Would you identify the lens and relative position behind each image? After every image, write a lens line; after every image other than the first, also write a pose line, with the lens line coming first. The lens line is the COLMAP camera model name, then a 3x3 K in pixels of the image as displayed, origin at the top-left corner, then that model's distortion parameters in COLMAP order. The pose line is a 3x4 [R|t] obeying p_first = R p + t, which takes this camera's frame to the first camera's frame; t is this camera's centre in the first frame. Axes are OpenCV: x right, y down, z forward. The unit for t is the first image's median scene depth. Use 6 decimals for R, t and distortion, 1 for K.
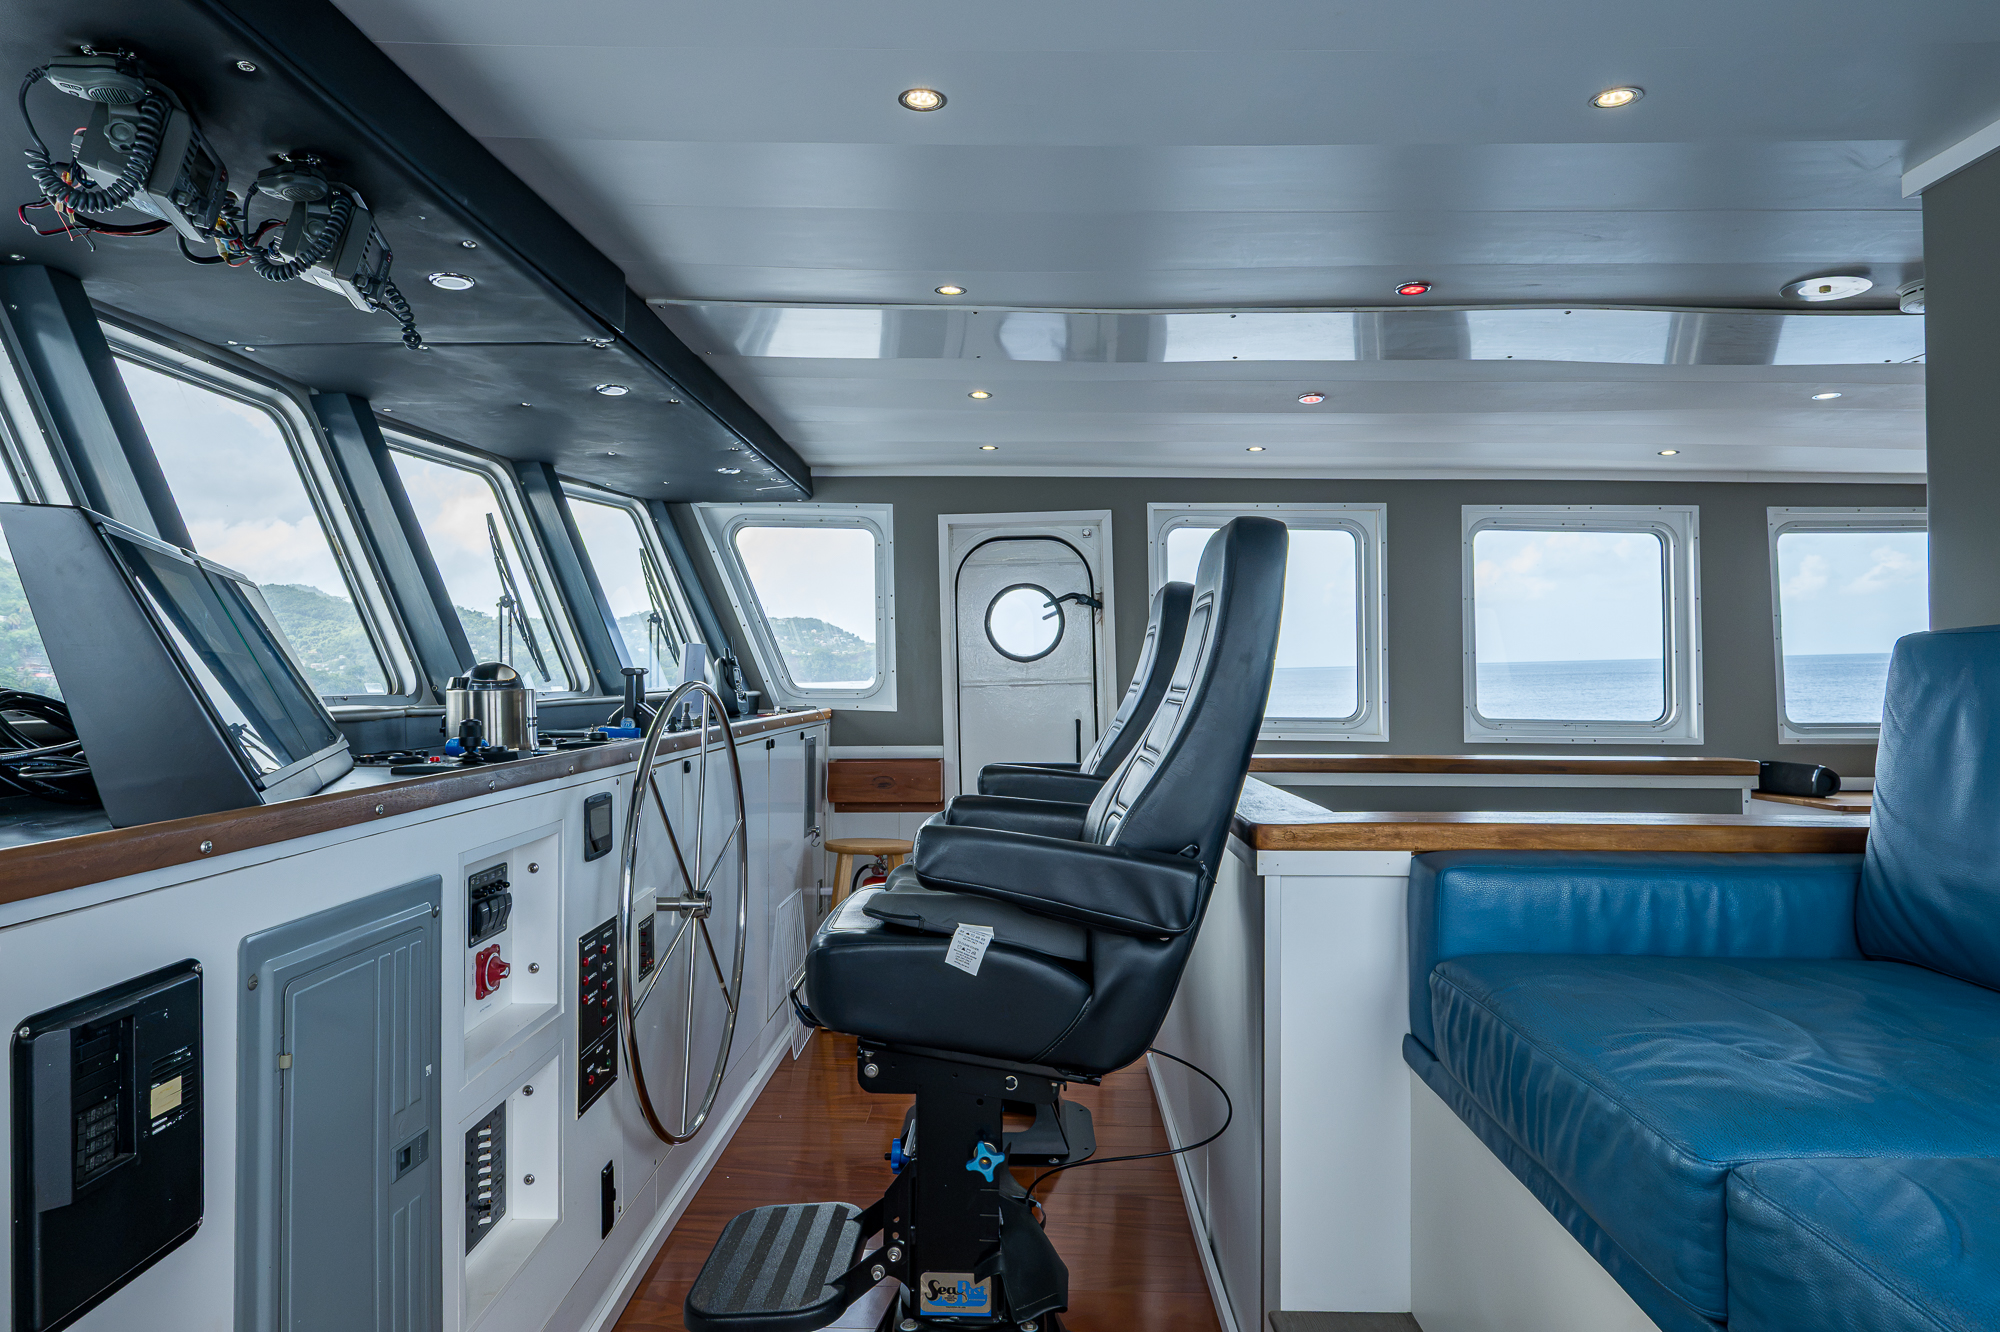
lens RADIAL K [[1210.2, 0, 1002.3], [0, 1210.2, 653.1], [0, 0, 1]] dist [0.000648, -0.000116]
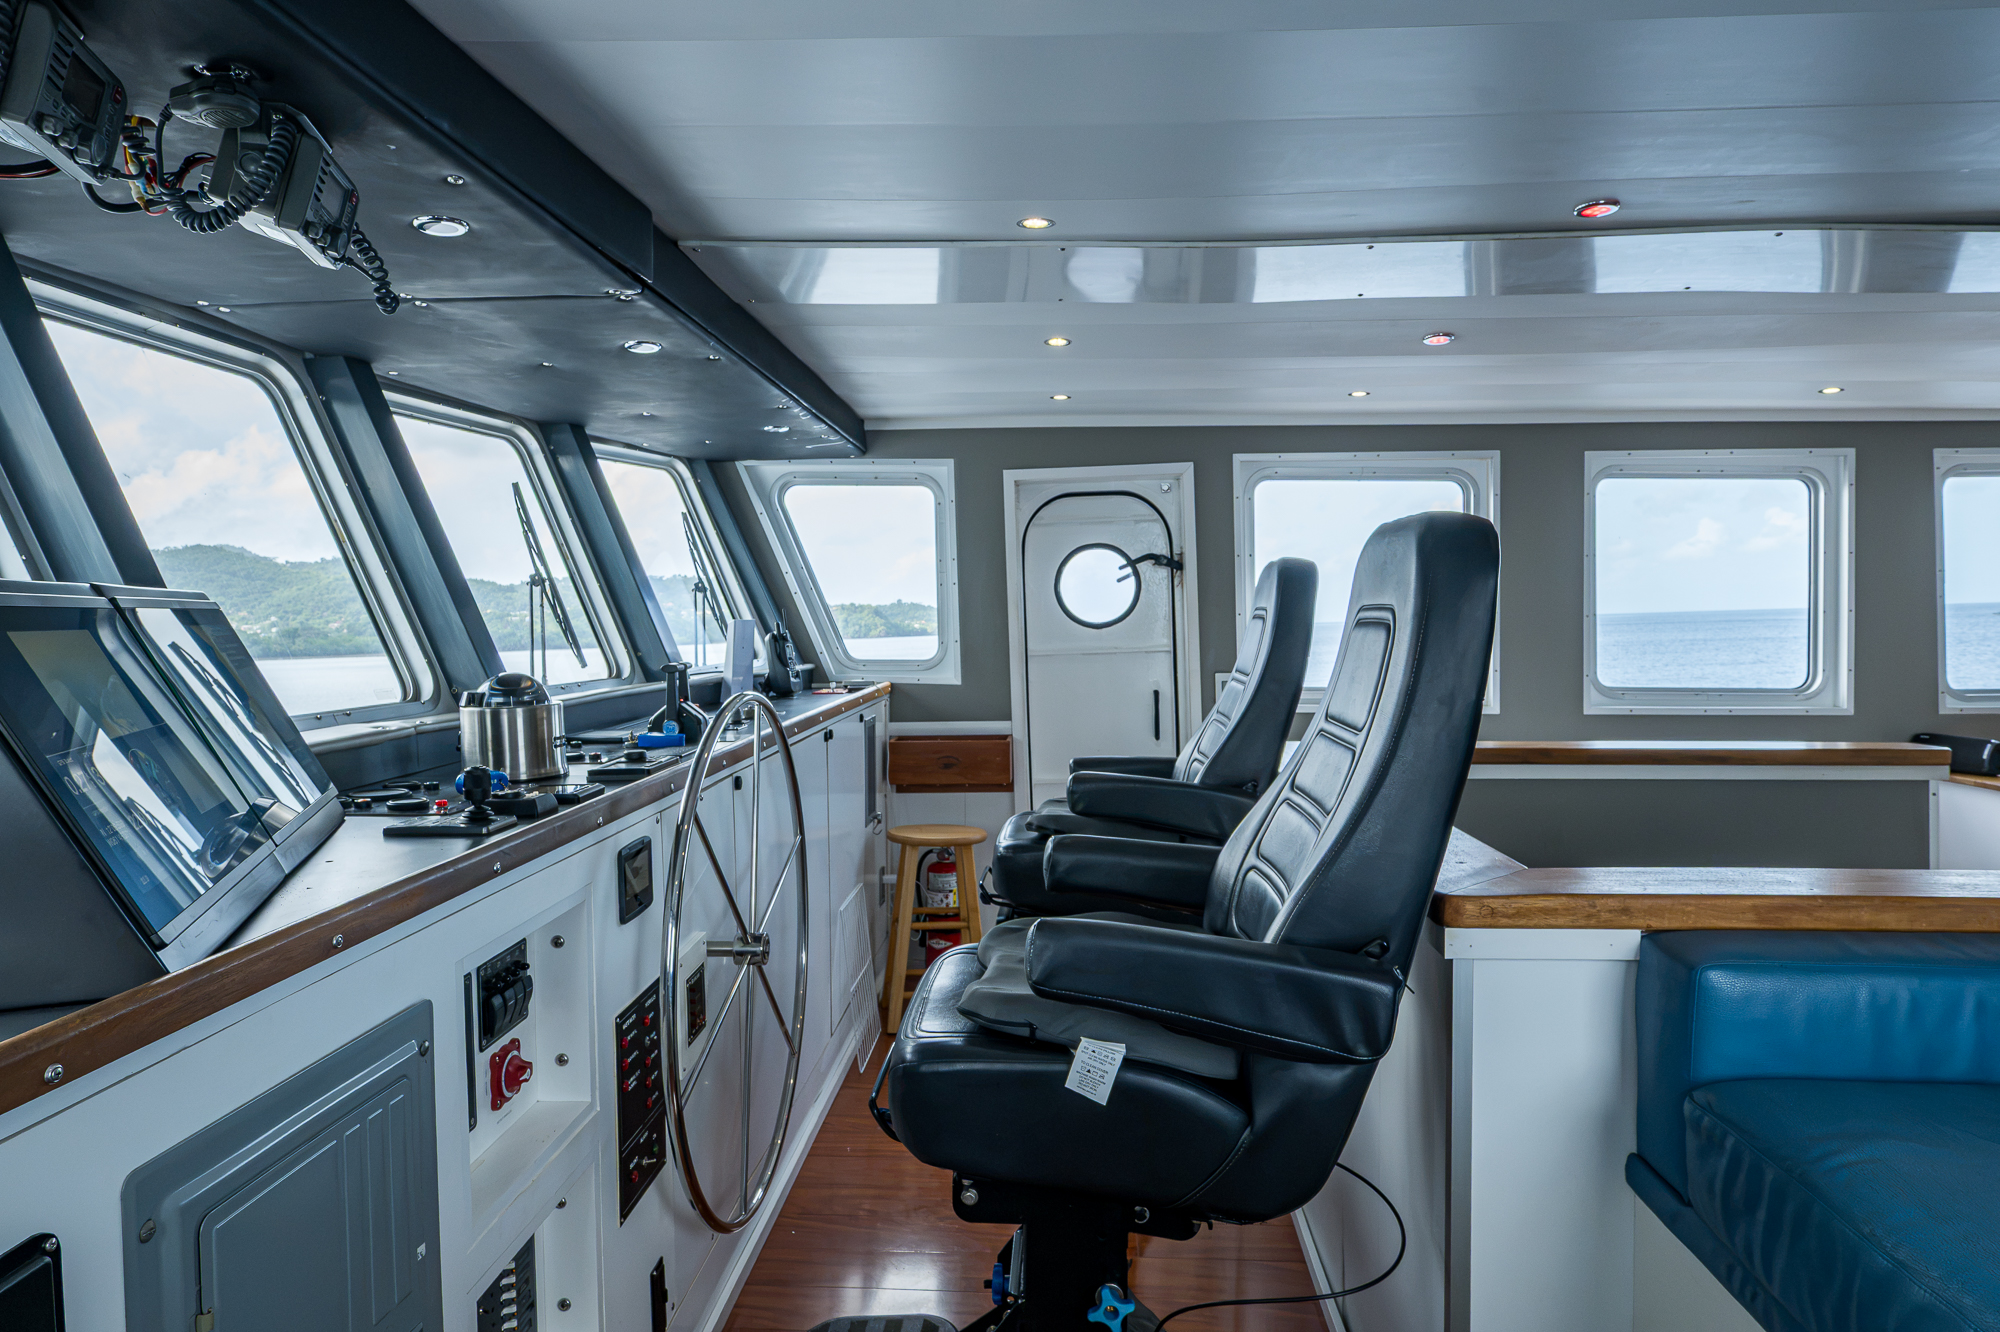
lens RADIAL K [[1213.4, 0, 1004.7], [0, 1213.4, 654.2], [0, 0, 1]] dist [0.000949, -0.002294]
pose [[0.999283, -0.008372, -0.036934, -0.034731], [0.010360, 0.998489, 0.053972, -0.044916], [0.036426, -0.054316, 0.997859, 0.137284]]
